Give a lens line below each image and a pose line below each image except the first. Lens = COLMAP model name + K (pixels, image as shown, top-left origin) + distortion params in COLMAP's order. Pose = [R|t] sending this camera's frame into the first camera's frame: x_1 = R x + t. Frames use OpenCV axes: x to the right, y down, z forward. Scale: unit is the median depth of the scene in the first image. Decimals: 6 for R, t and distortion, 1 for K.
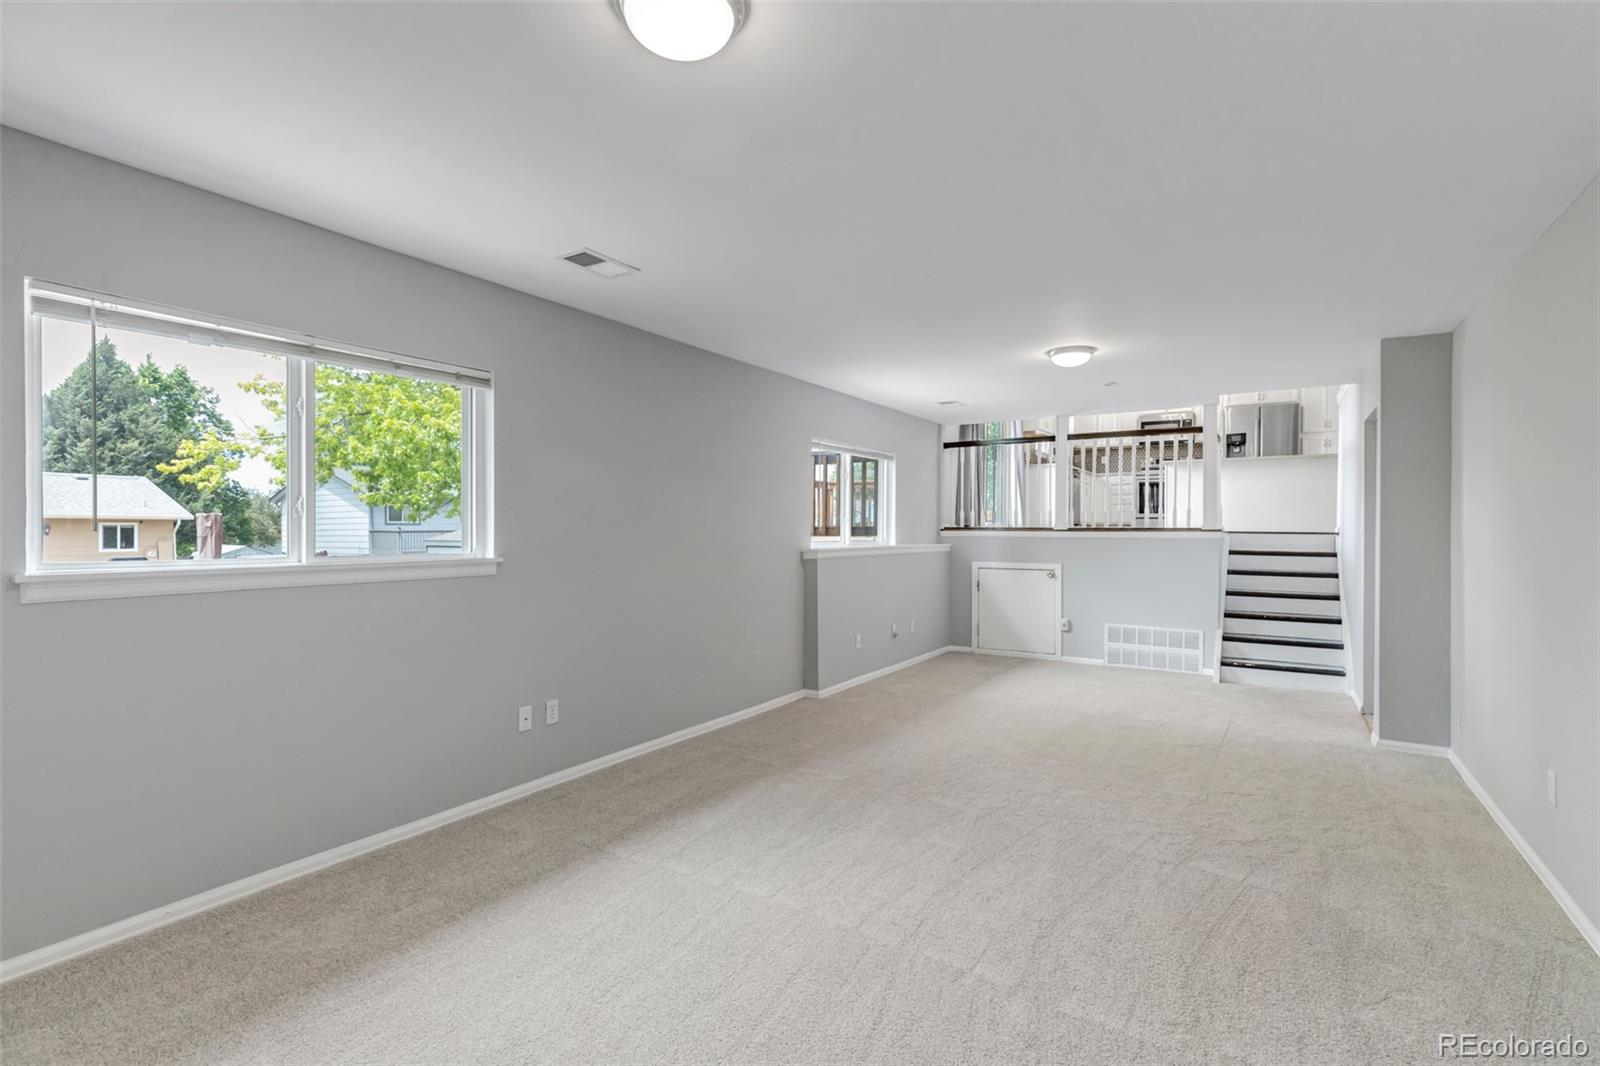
lens RADIAL K [[738.0, 0, 800.0], [0, 738.0, 533.0], [0, 0, 1]] dist [0.001391, 0.000223]
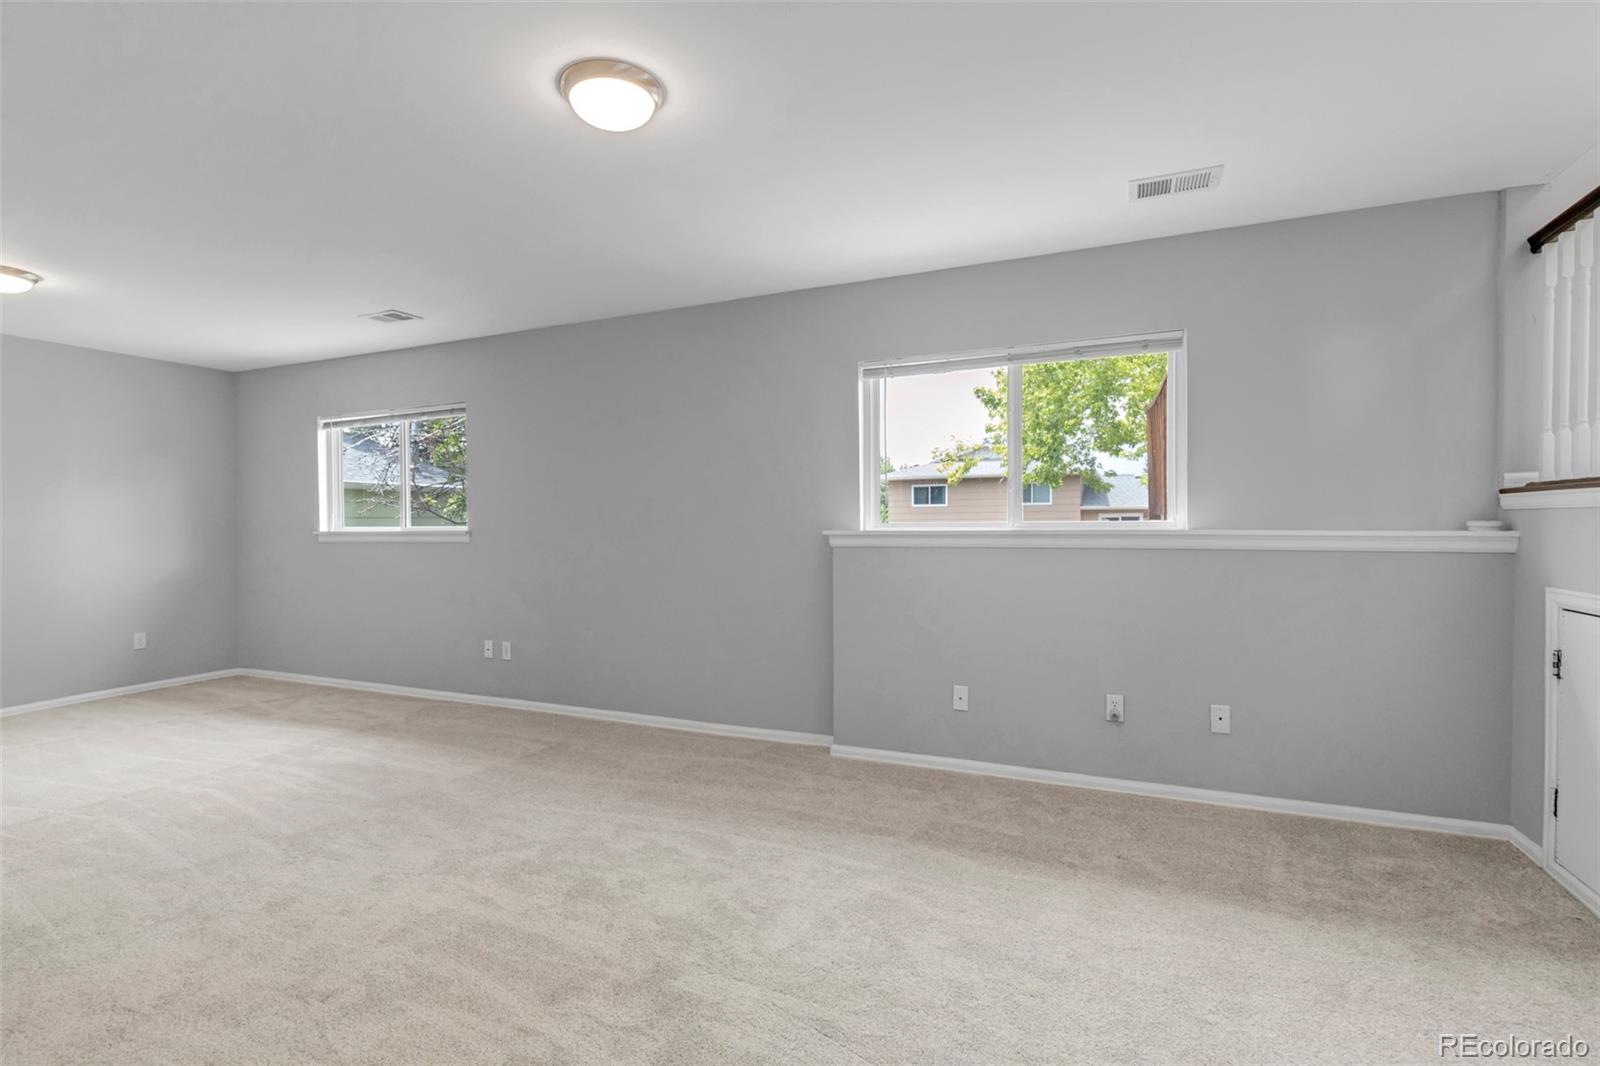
lens RADIAL K [[750.7, 0, 800.0], [0, 750.7, 533.0], [0, 0, 1]] dist [-0.004641, 0.000702]
pose [[0.147834, 0.002544, -0.989009, 1.040917], [-0.000953, 0.999997, 0.002430, 0.031311], [0.989012, 0.000584, 0.147836, 1.310067]]
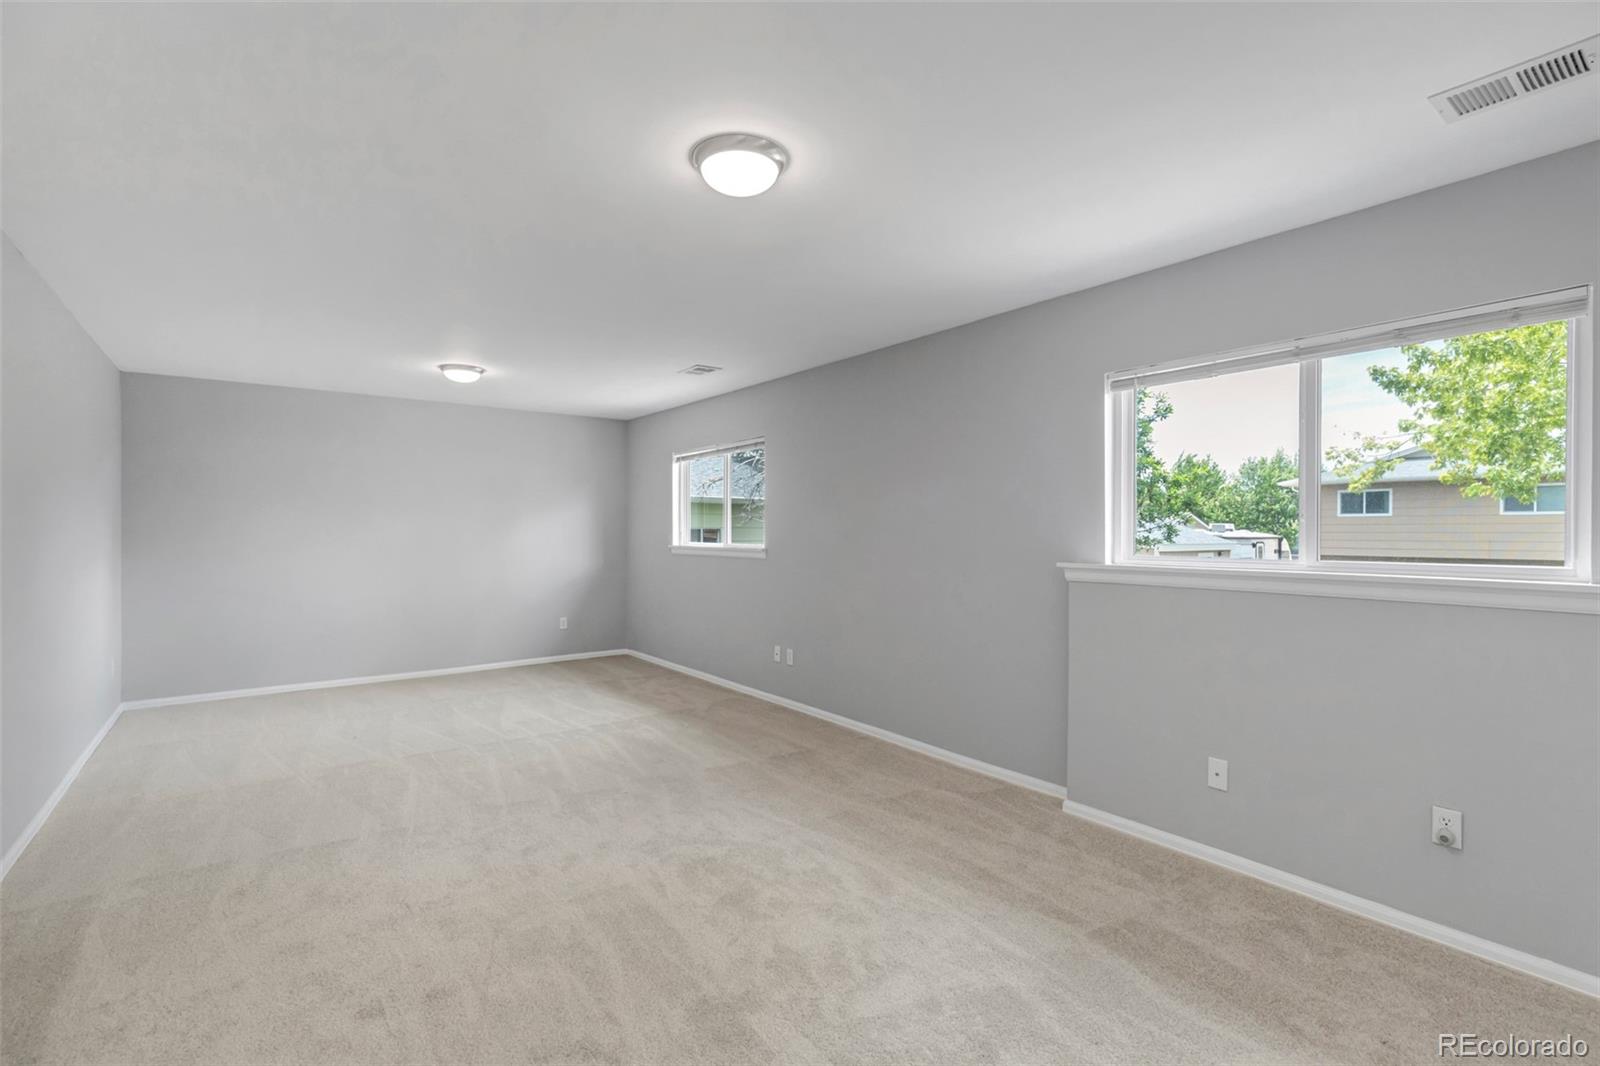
lens RADIAL K [[723.3, 0, 797.2], [0, 723.3, 533.9], [0, 0, 1]] dist [0.001862, 0.000157]
pose [[-0.350819, -0.007032, -0.936417, 0.989894], [-0.016319, 0.999866, -0.001395, 0.001588], [0.936301, 0.014792, -0.350886, 1.503339]]
